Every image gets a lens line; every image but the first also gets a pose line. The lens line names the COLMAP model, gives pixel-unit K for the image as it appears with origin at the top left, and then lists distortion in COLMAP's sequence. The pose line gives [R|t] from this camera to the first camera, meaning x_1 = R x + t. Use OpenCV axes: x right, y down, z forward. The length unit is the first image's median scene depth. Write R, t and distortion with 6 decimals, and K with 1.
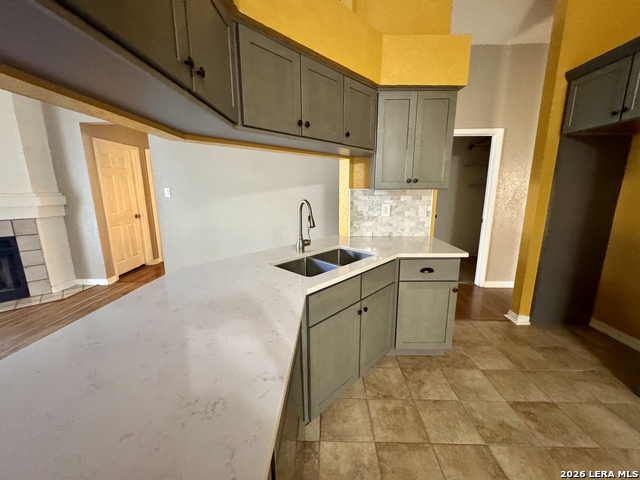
lens RADIAL K [[257.4, 0, 320.0], [0, 257.4, 240.0], [0, 0, 1]] dist [-0.006596, 0.000305]
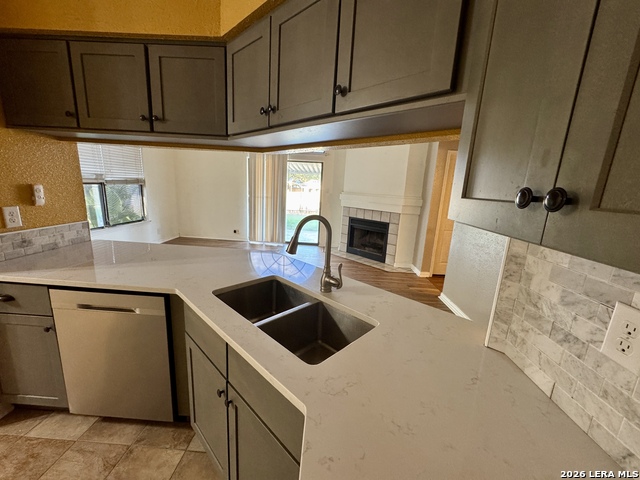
lens RADIAL K [[257.4, 0, 320.0], [0, 257.4, 240.0], [0, 0, 1]] dist [-0.006596, 0.000305]
pose [[-0.016255, 0.209064, -0.977767, 0.348556], [-0.250085, 0.945964, 0.206422, -0.133692], [0.968087, 0.247880, 0.036908, 0.569040]]
